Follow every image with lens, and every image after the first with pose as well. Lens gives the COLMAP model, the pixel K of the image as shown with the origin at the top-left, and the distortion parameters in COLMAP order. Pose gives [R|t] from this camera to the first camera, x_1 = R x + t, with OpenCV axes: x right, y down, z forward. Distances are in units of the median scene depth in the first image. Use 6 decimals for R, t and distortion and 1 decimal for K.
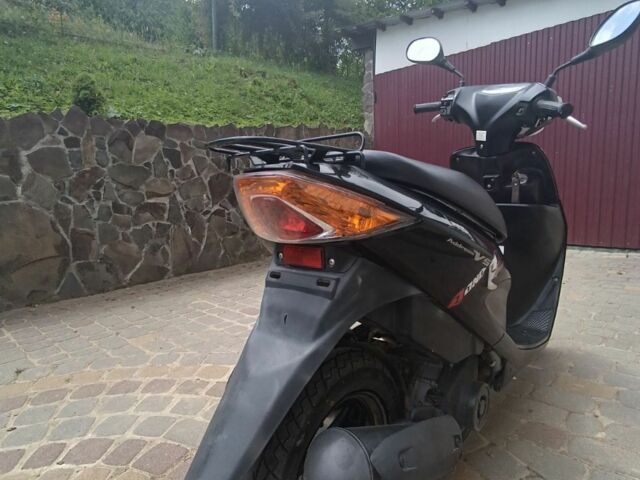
lens RADIAL K [[423.0, 0, 318.7], [0, 423.0, 233.4], [0, 0, 1]] dist [0.000822, -0.000239]
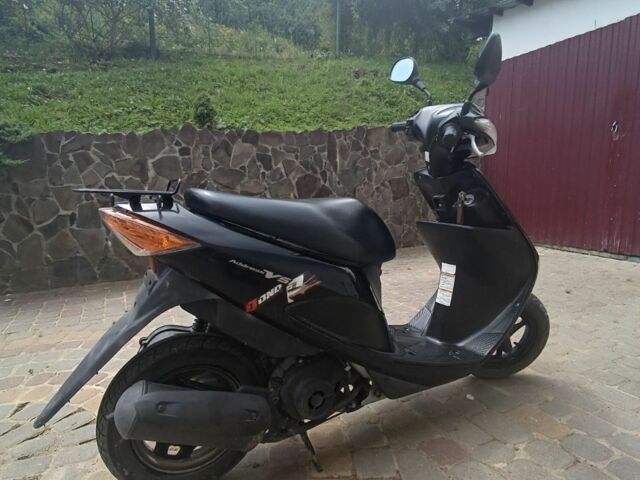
lens RADIAL K [[433.3, 0, 320.0], [0, 433.3, 240.0], [0, 0, 1]] dist [0.002941, -0.001271]
pose [[0.920118, 0.066824, -0.385899, 0.269069], [-0.051627, 0.997433, 0.049625, -0.032509], [0.388224, -0.025738, 0.921205, -0.034833]]
